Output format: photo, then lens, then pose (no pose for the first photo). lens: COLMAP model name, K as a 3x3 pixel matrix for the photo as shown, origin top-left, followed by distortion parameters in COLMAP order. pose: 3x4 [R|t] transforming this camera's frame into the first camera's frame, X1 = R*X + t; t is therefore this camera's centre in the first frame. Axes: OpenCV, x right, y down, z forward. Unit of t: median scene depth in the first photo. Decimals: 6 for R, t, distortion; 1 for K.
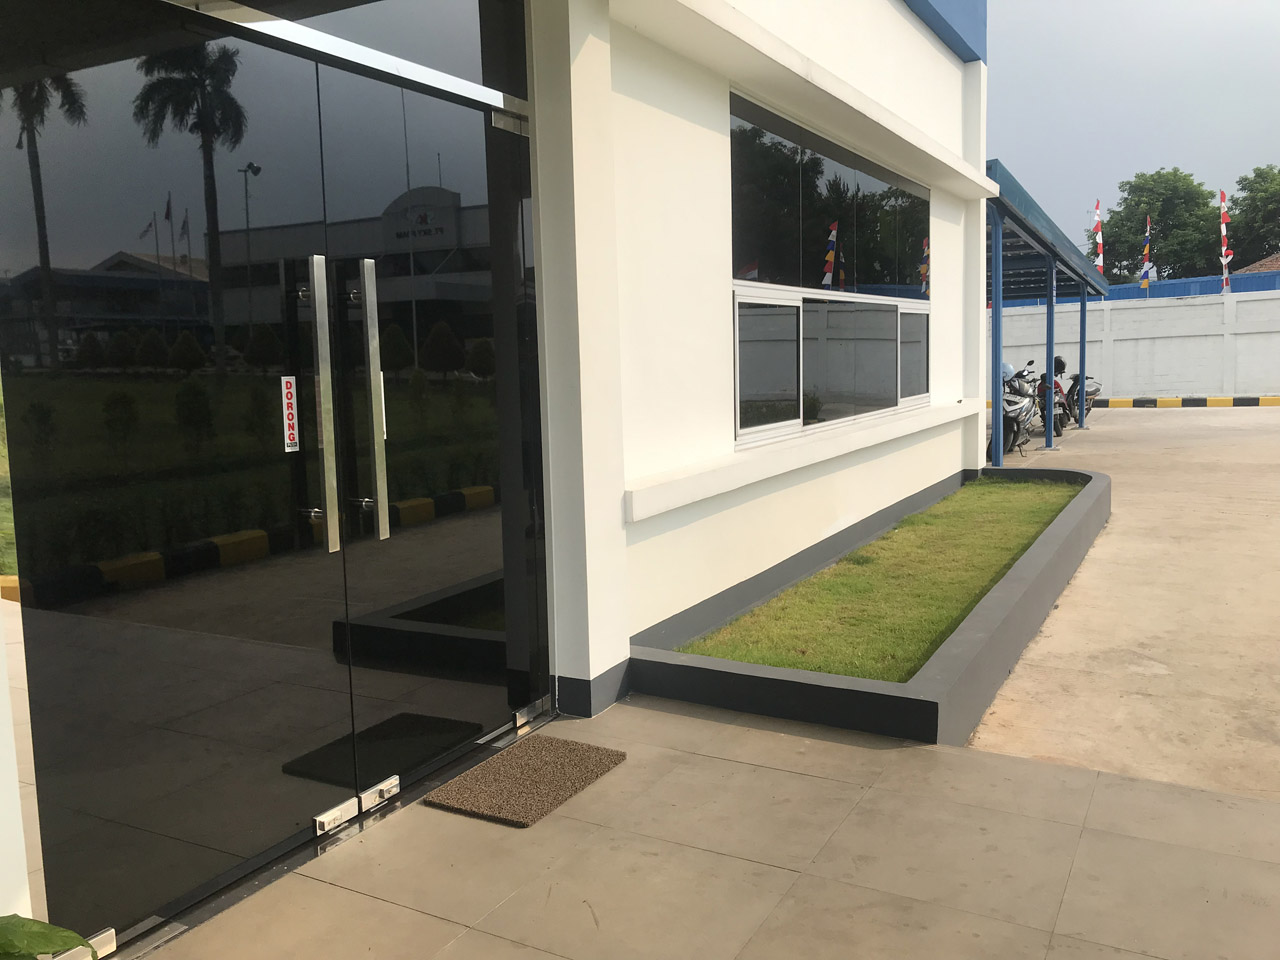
lens RADIAL K [[1052.2, 0, 636.3], [0, 1052.2, 467.7], [0, 0, 1]] dist [0.042031, -0.060779]
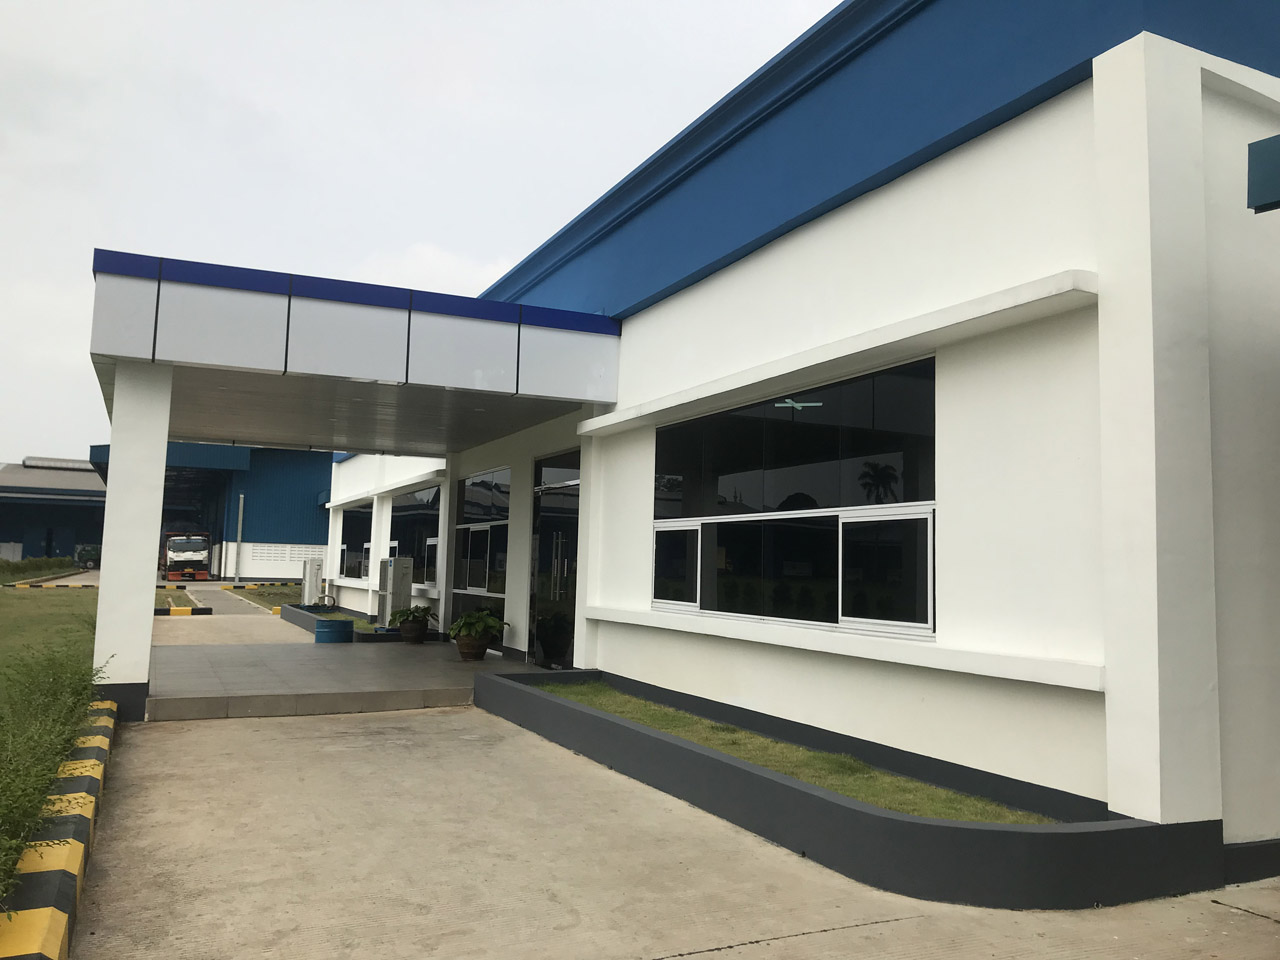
lens RADIAL K [[1052.2, 0, 641.7], [0, 1052.2, 477.5], [0, 0, 1]] dist [0.042031, -0.060779]
pose [[-0.591755, -0.043349, -0.804951, 1.379659], [-0.084760, 0.996364, 0.008653, -0.225544], [0.801649, 0.073348, -0.593278, 1.763249]]
